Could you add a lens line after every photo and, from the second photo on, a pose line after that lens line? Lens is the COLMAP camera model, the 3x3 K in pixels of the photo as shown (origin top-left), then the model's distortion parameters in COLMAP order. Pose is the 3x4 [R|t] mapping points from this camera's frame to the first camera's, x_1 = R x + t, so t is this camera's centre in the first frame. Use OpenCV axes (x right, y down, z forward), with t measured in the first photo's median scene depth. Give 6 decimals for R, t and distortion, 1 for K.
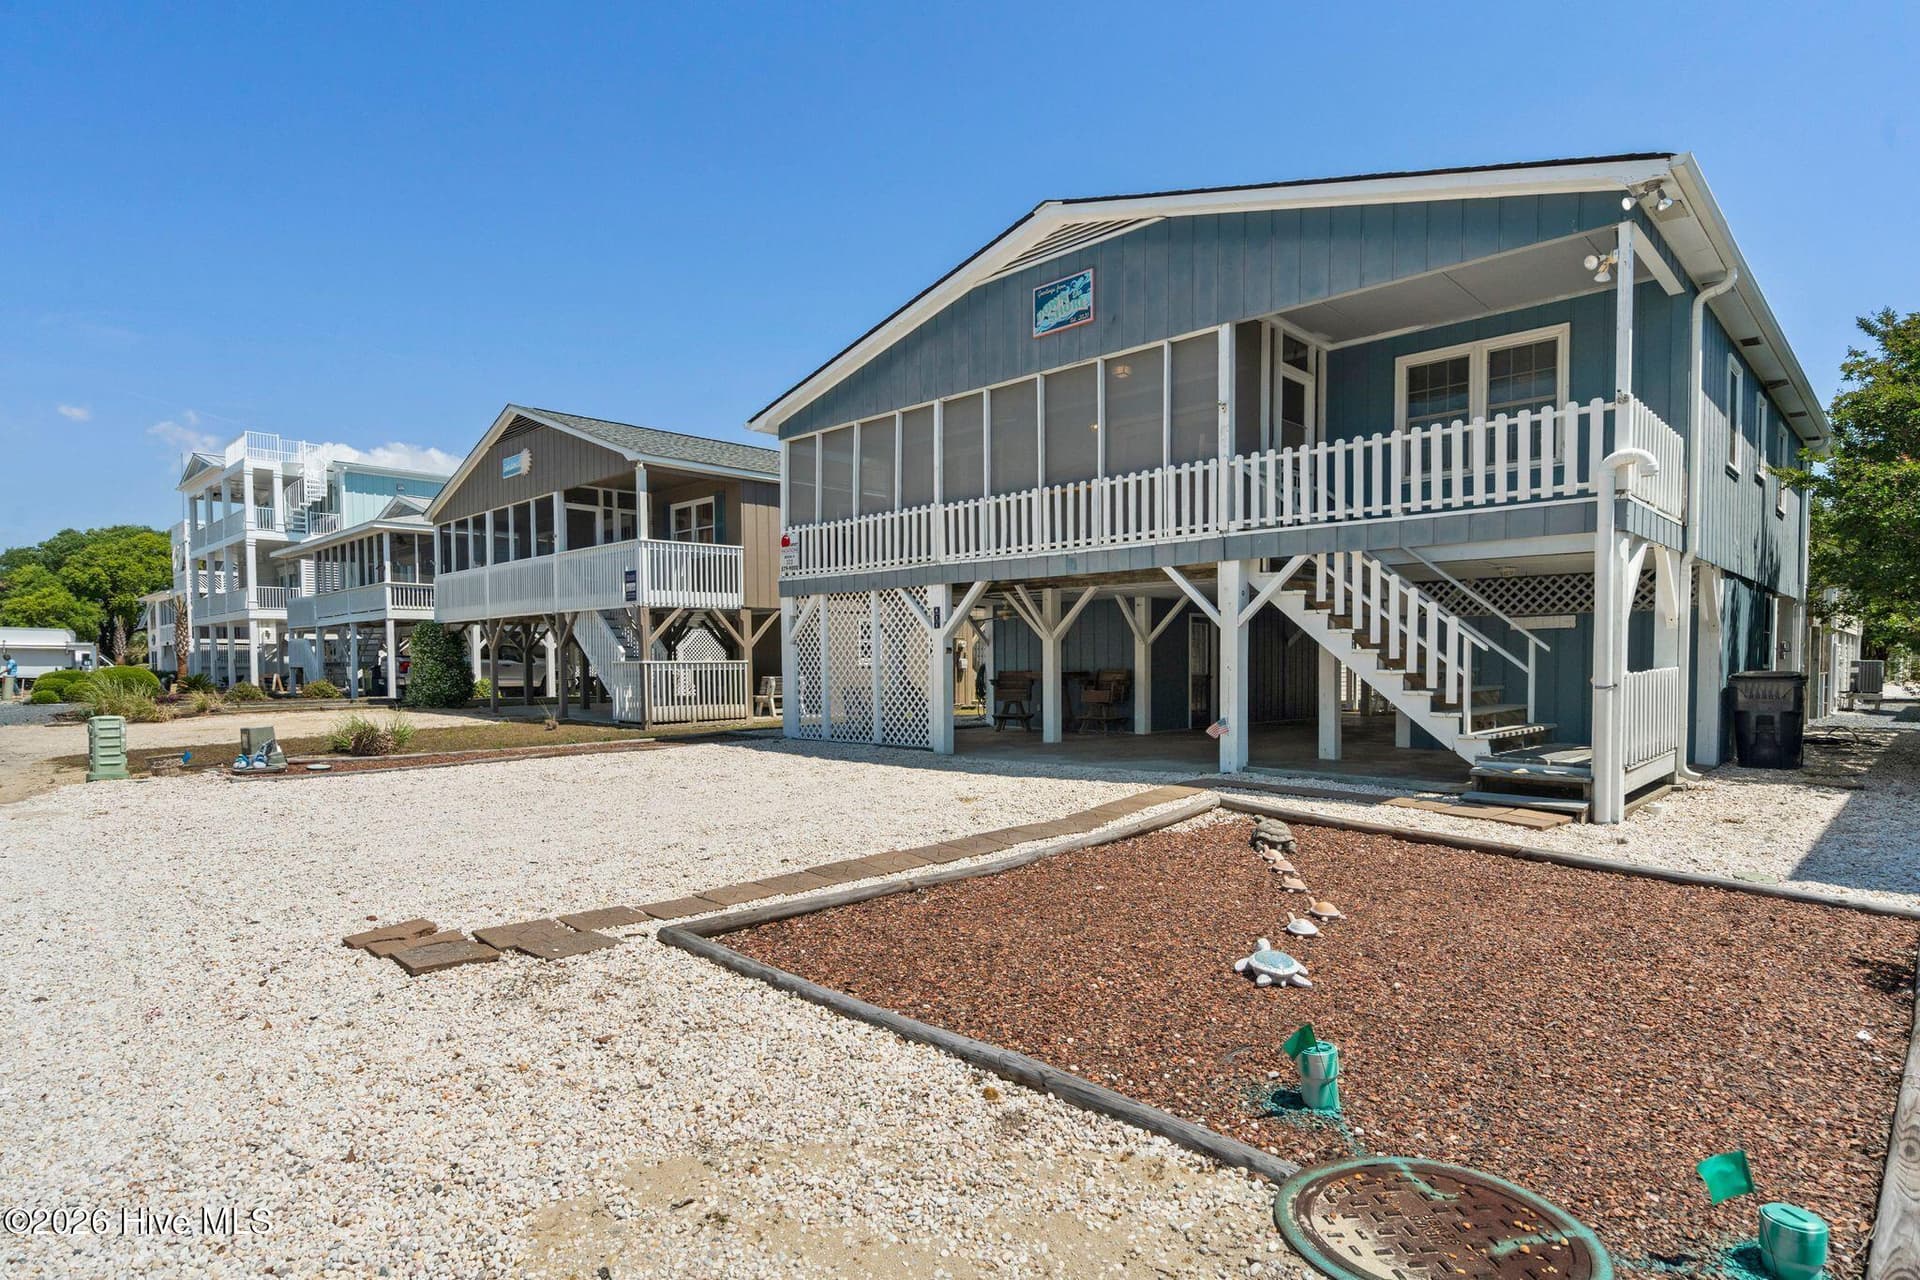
lens RADIAL K [[1011.7, 0, 963.3], [0, 1011.7, 693.6], [0, 0, 1]] dist [0.017873, -0.000519]
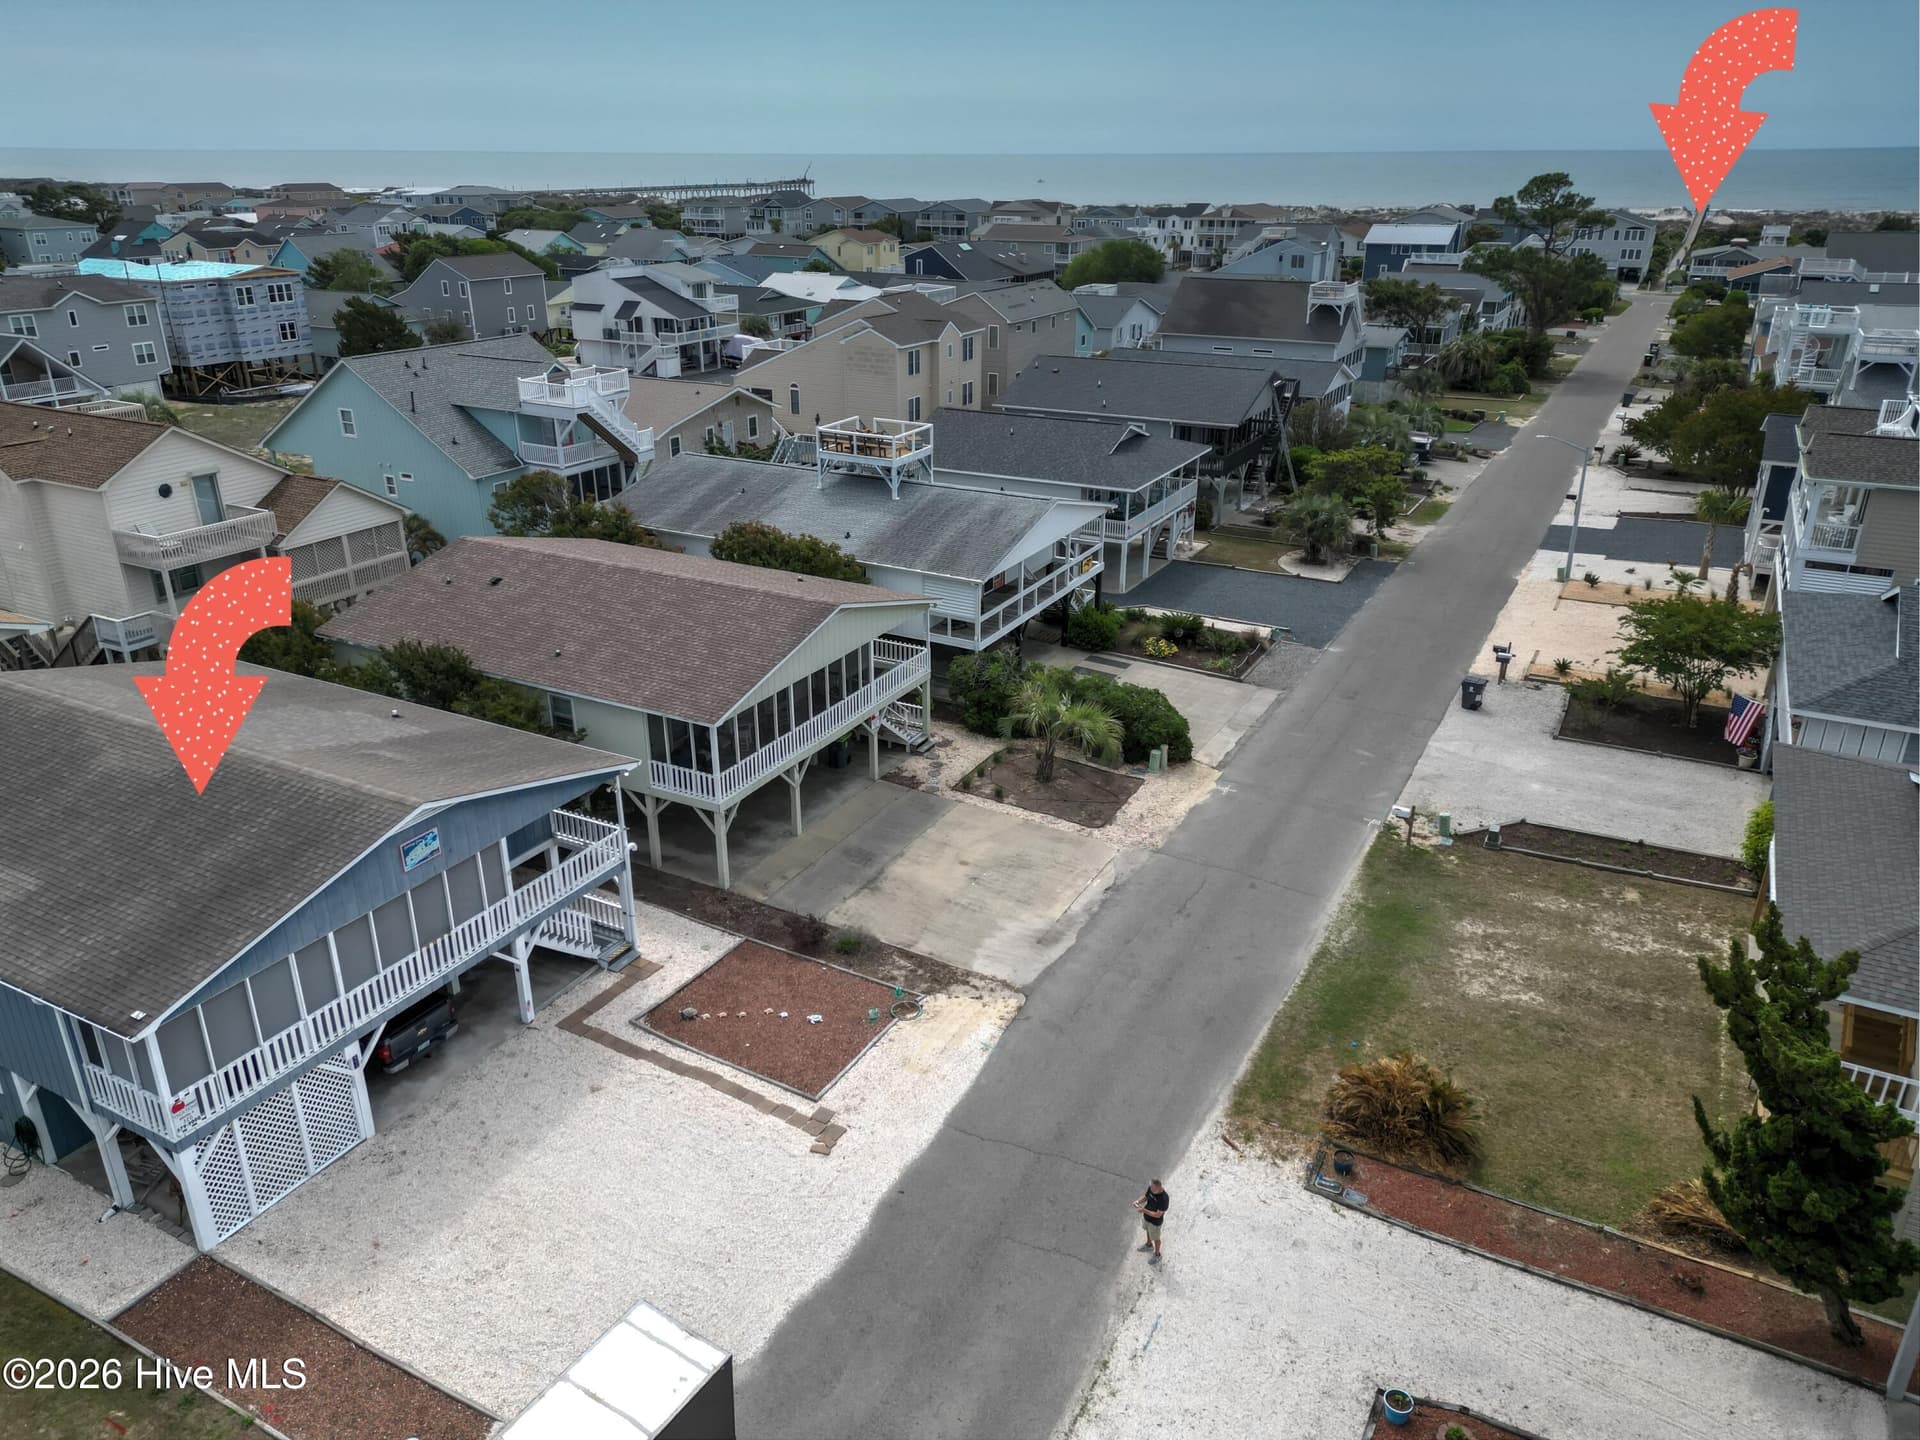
lens RADIAL K [[1347.9, 0, 965.6], [0, 1347.9, 704.3], [0, 0, 1]] dist [0.010945, -0.004241]
pose [[-0.264576, -0.361954, 0.893862, -2.166639], [0.026055, 0.923871, 0.381817, -1.520493], [-0.964013, 0.124309, -0.235004, 0.671283]]
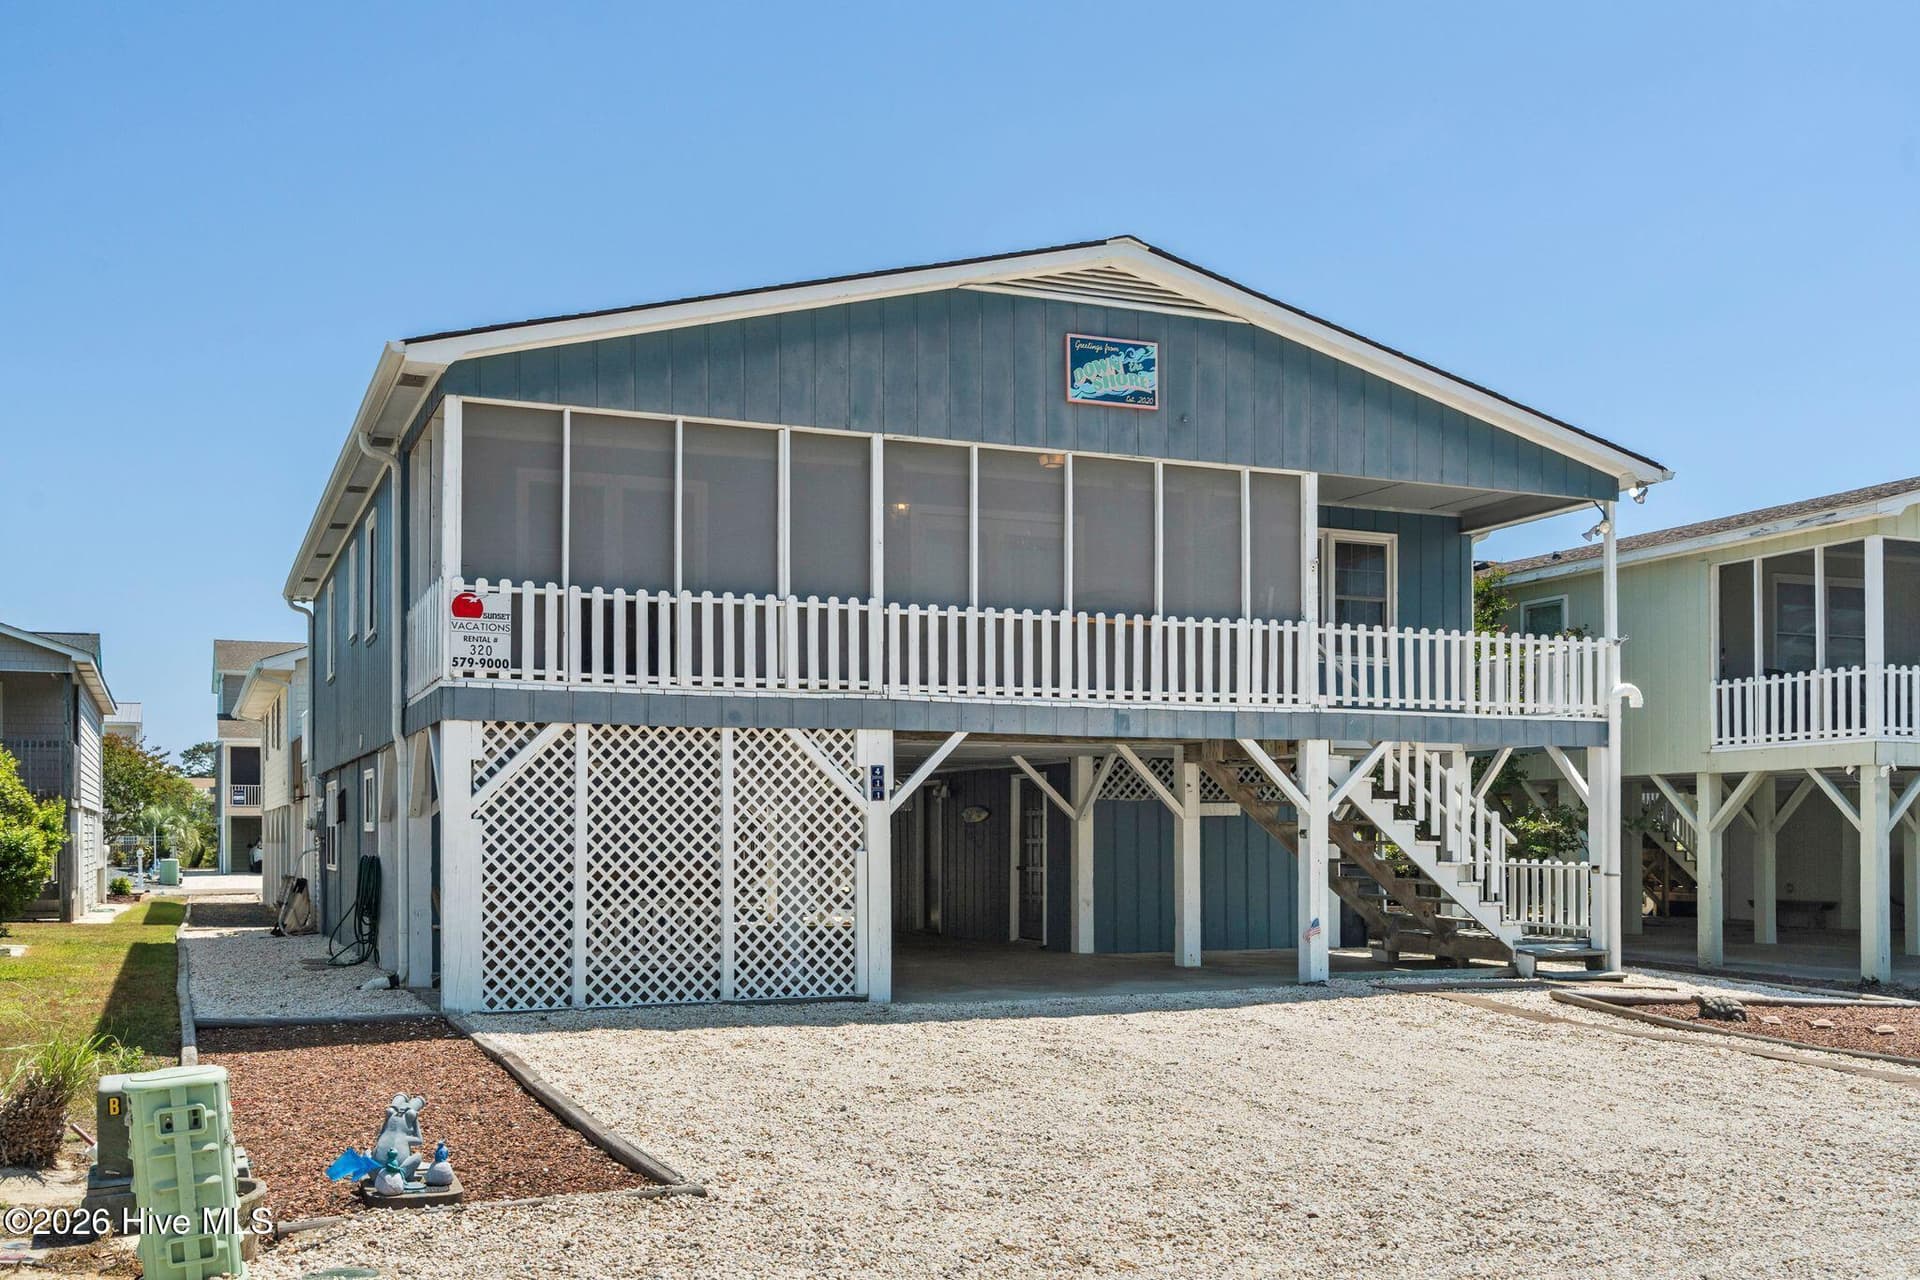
lens RADIAL K [[1887.3, 0, 969.2], [0, 1887.3, 826.6], [0, 0, 1]] dist [0.015765, 0.000000]
pose [[0.392485, 0.009072, 0.919714, -1.289485], [0.026091, 0.999439, -0.020993, -0.027695], [-0.919388, 0.032235, 0.392028, 0.604016]]
